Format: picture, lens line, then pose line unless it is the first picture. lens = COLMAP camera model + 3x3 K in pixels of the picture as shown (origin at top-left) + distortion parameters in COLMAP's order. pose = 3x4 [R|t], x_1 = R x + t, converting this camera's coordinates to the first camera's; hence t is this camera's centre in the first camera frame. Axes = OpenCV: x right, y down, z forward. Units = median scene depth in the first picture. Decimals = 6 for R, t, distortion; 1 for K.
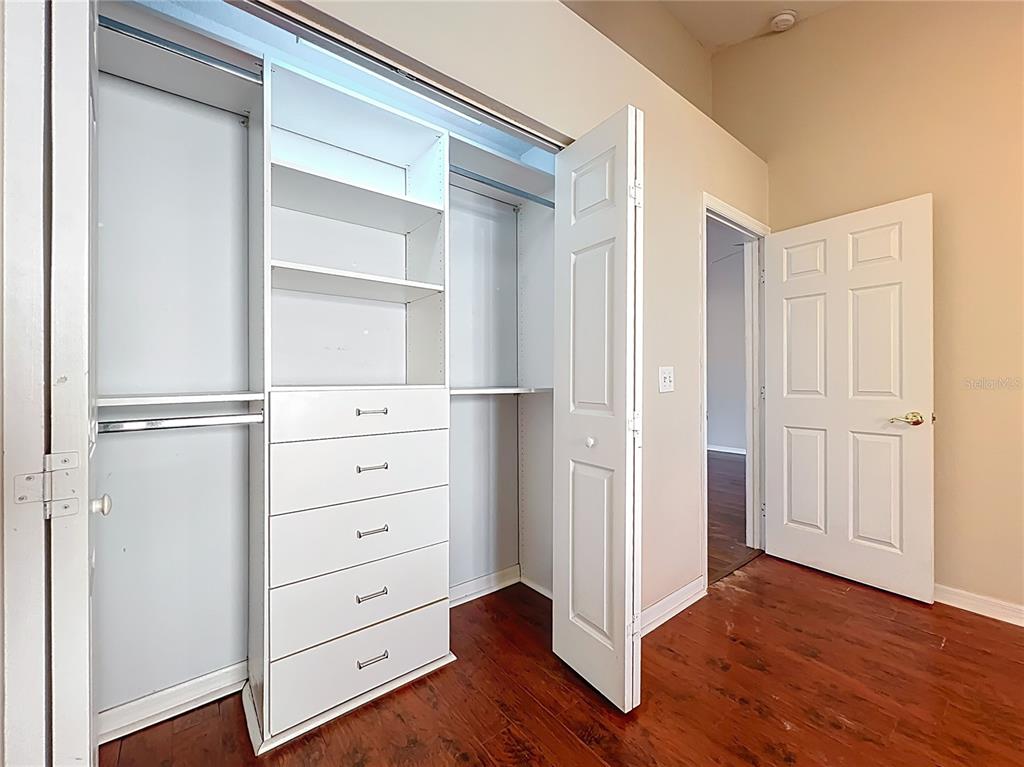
lens RADIAL K [[410.3, 0, 512.0], [0, 410.3, 383.5], [0, 0, 1]] dist [-0.010947, -0.000103]
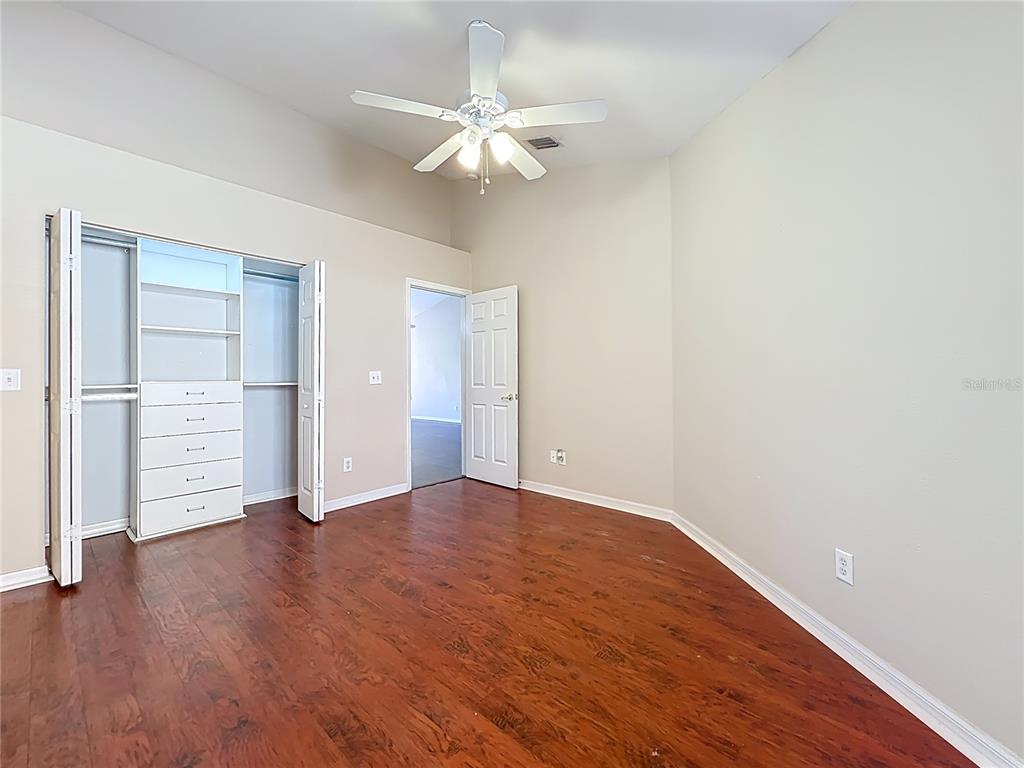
lens RADIAL K [[412.7, 0, 506.2], [0, 412.7, 380.7], [0, 0, 1]] dist [-0.000340, 0.000051]
pose [[0.986007, -0.001880, 0.166693, 0.859700], [0.001627, 0.999997, 0.001658, 0.002522], [-0.166696, -0.001363, 0.986007, -1.335187]]
